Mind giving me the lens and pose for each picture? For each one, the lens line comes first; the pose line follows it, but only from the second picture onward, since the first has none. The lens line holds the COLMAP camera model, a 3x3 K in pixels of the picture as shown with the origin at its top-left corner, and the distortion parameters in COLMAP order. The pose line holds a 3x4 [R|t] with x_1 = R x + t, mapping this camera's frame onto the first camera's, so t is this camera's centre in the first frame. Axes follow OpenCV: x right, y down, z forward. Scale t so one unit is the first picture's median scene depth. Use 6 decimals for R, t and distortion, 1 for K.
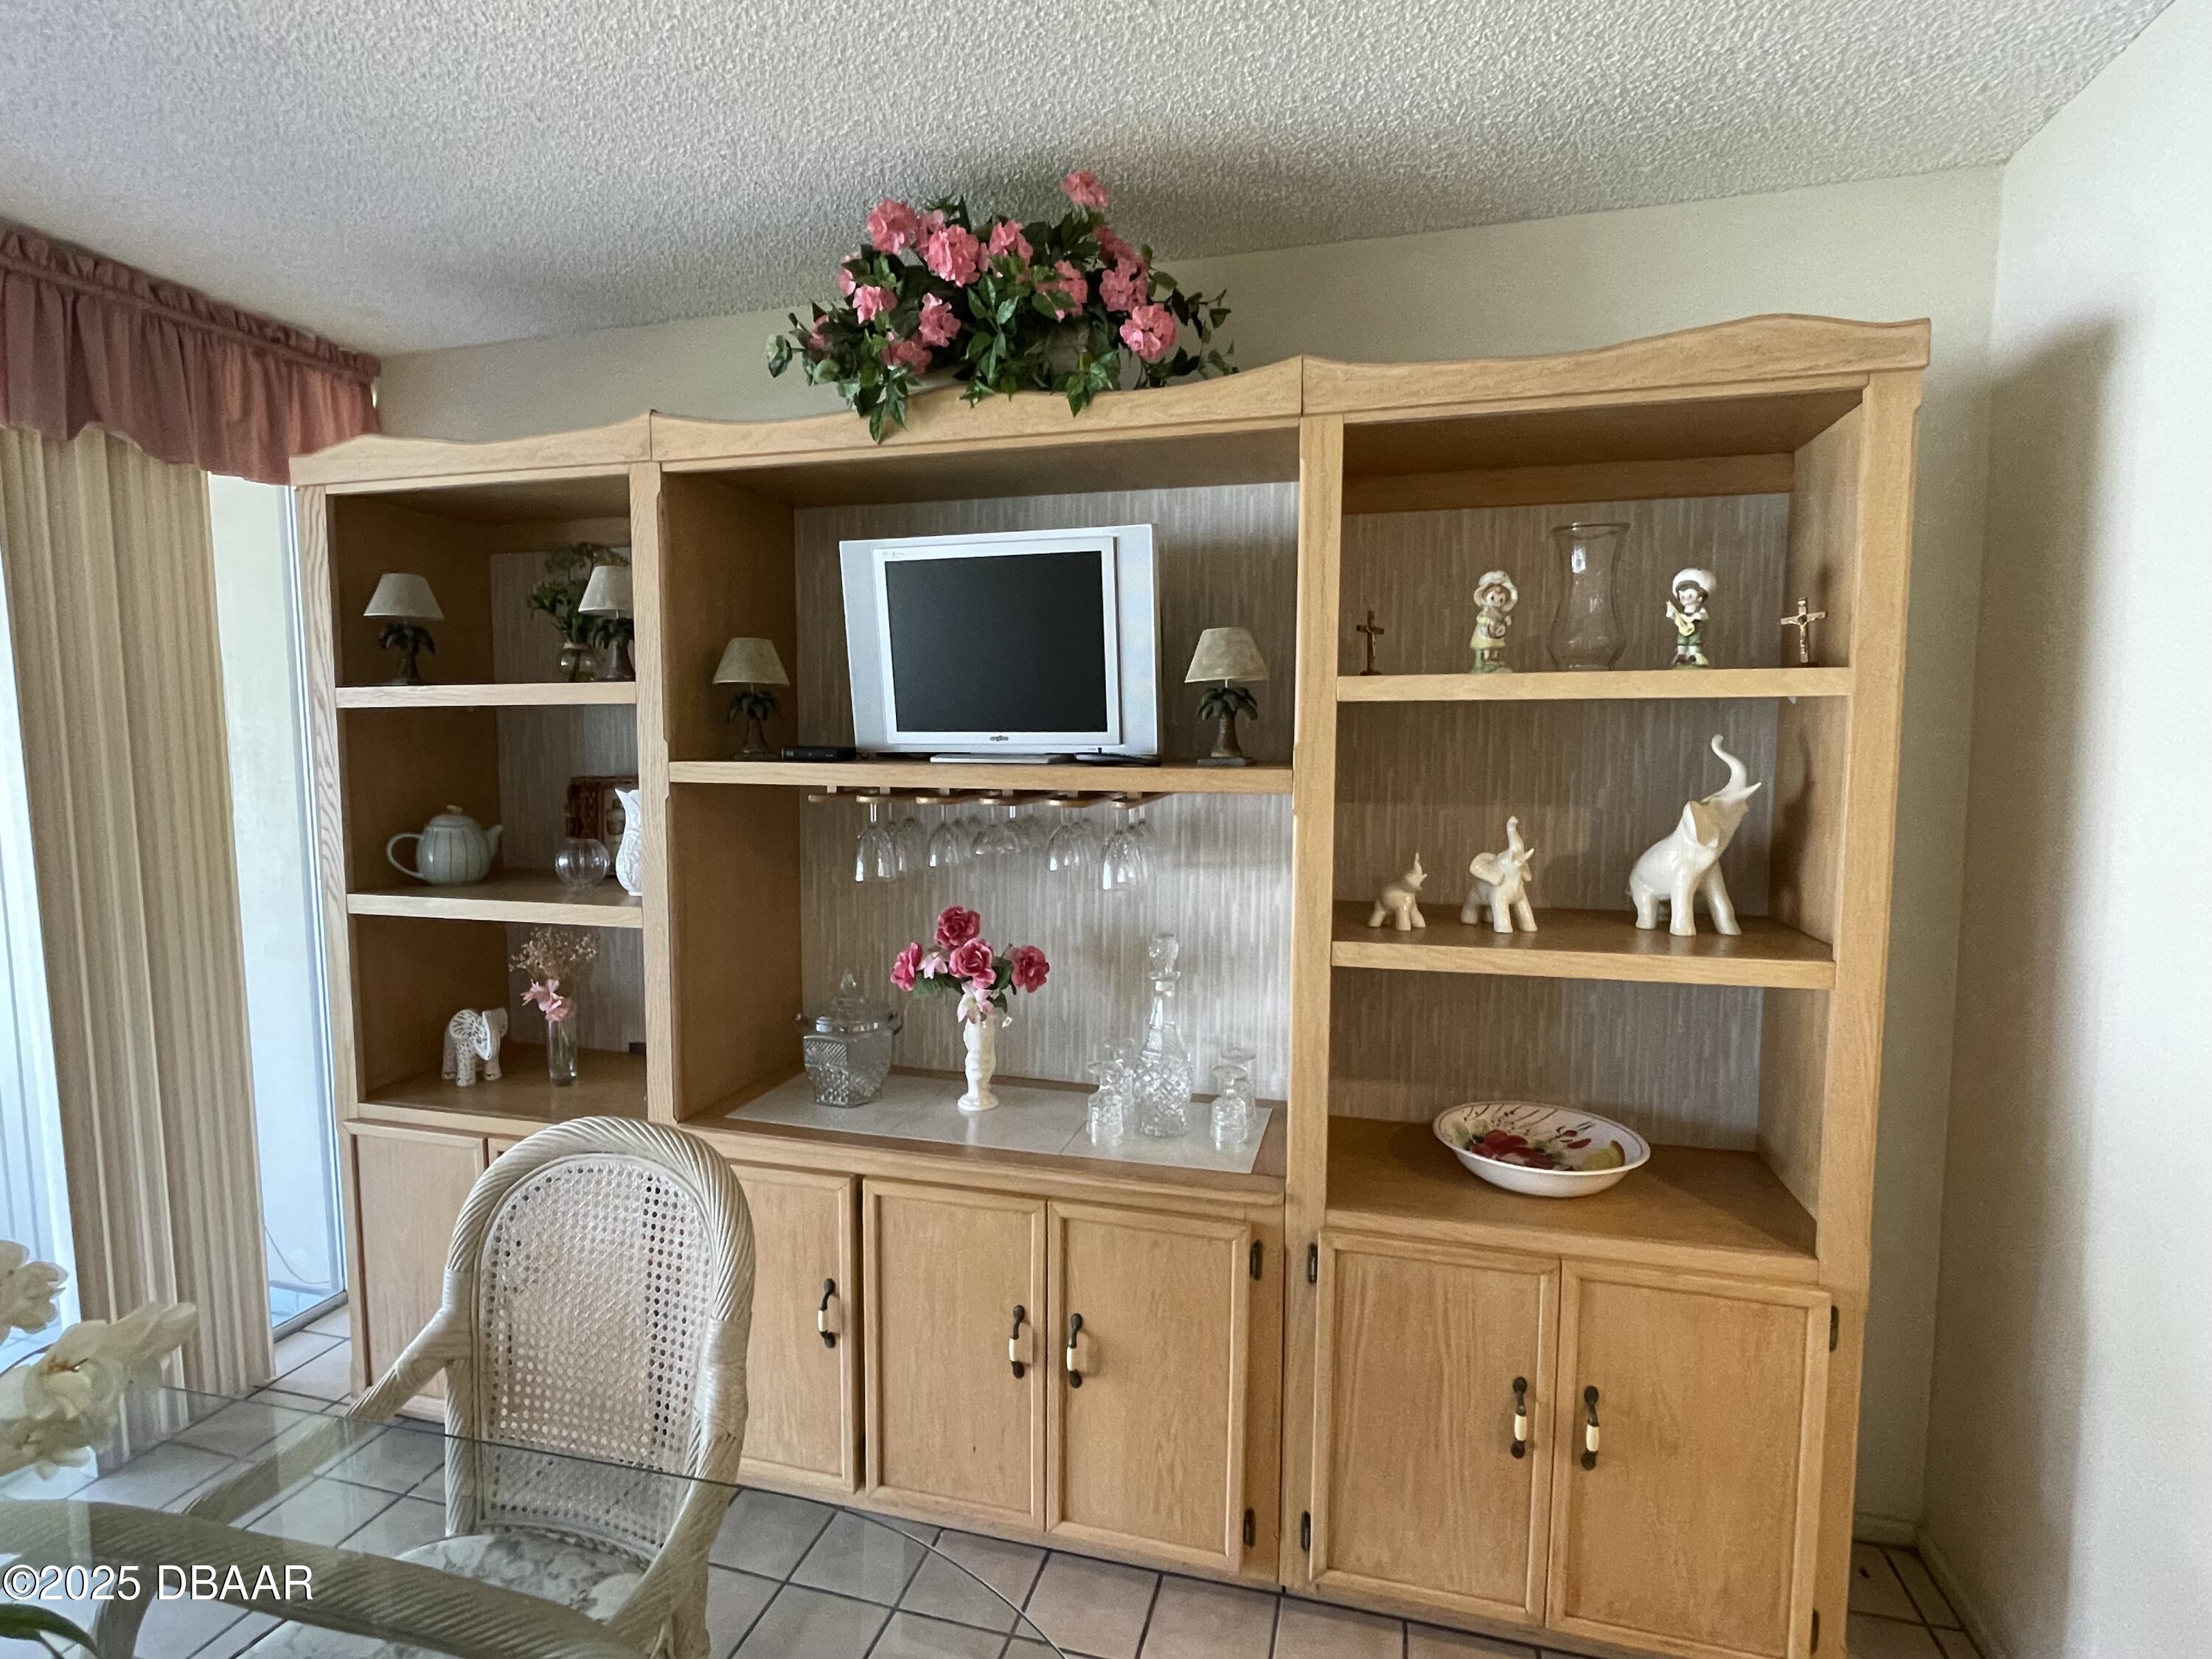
lens RADIAL K [[1095.2, 0, 1109.2], [0, 1095.2, 826.5], [0, 0, 1]] dist [-0.002804, -0.000099]
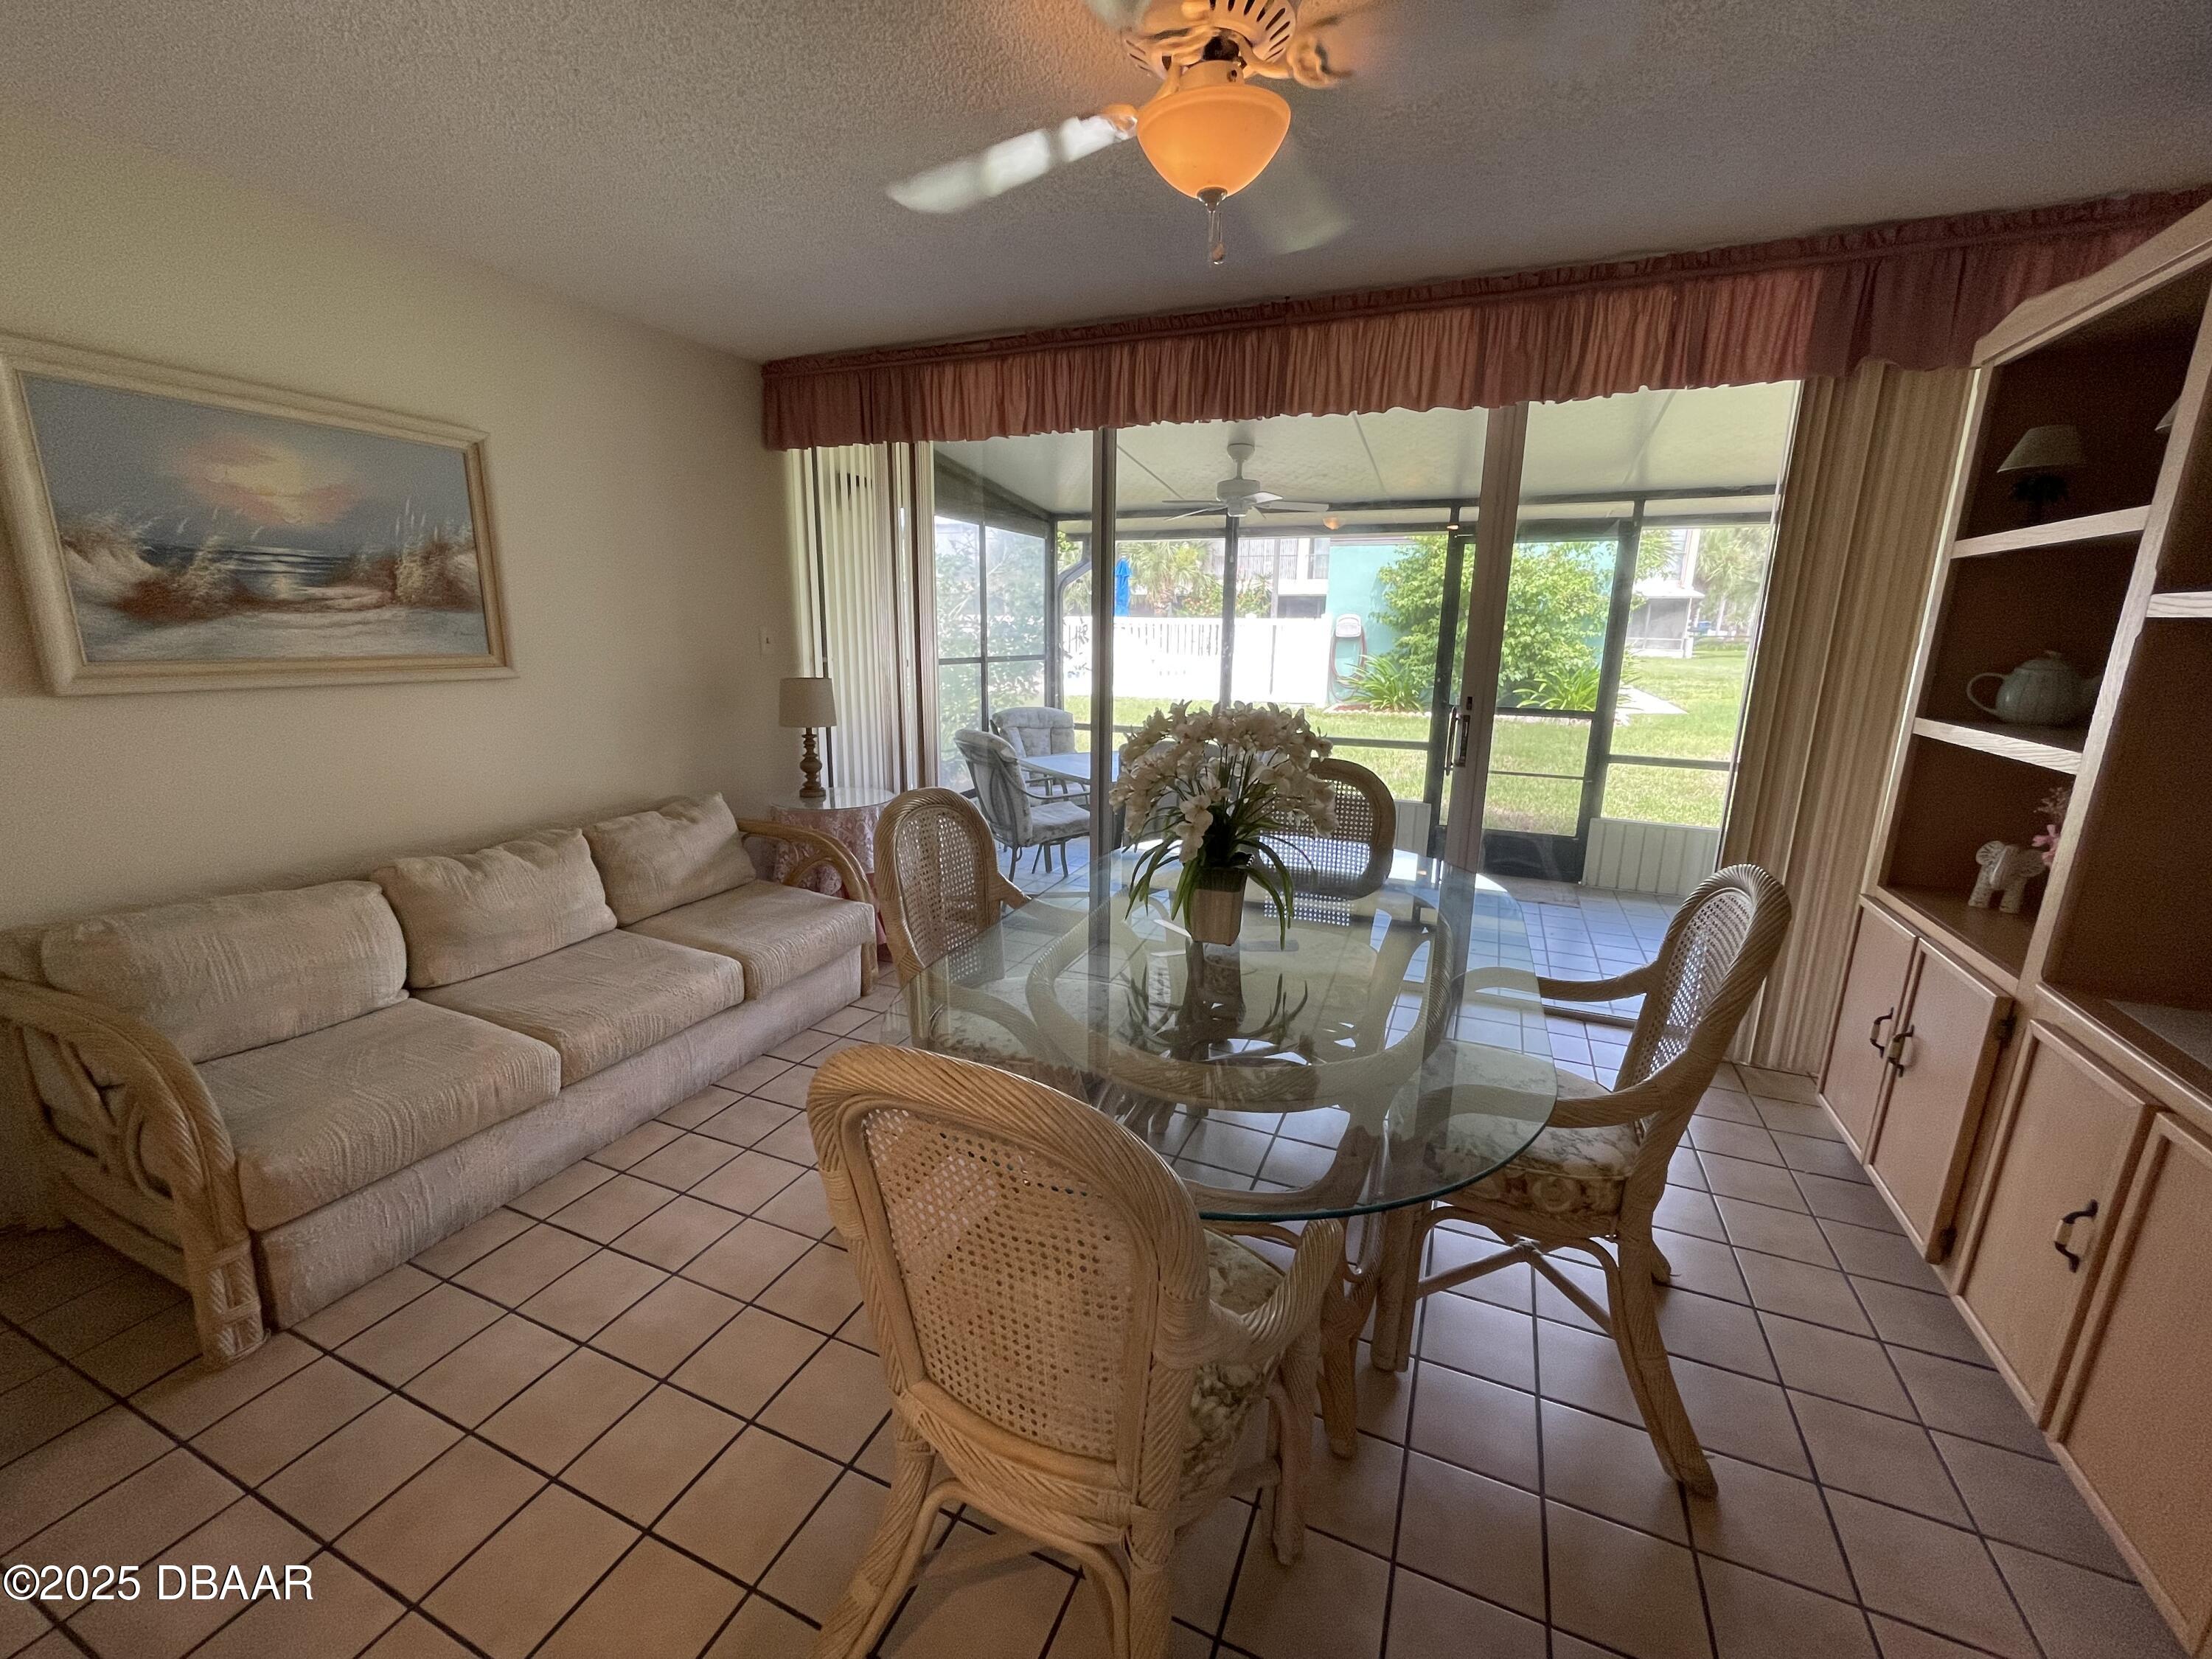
lens RADIAL K [[899.0, 0, 1104.2], [0, 899.0, 835.2], [0, 0, 1]] dist [-0.000123, -0.000153]
pose [[-0.150303, 0.230669, -0.961354, 0.434912], [-0.102359, 0.963543, 0.247198, 0.033250], [0.983327, 0.135558, -0.121212, 0.246013]]
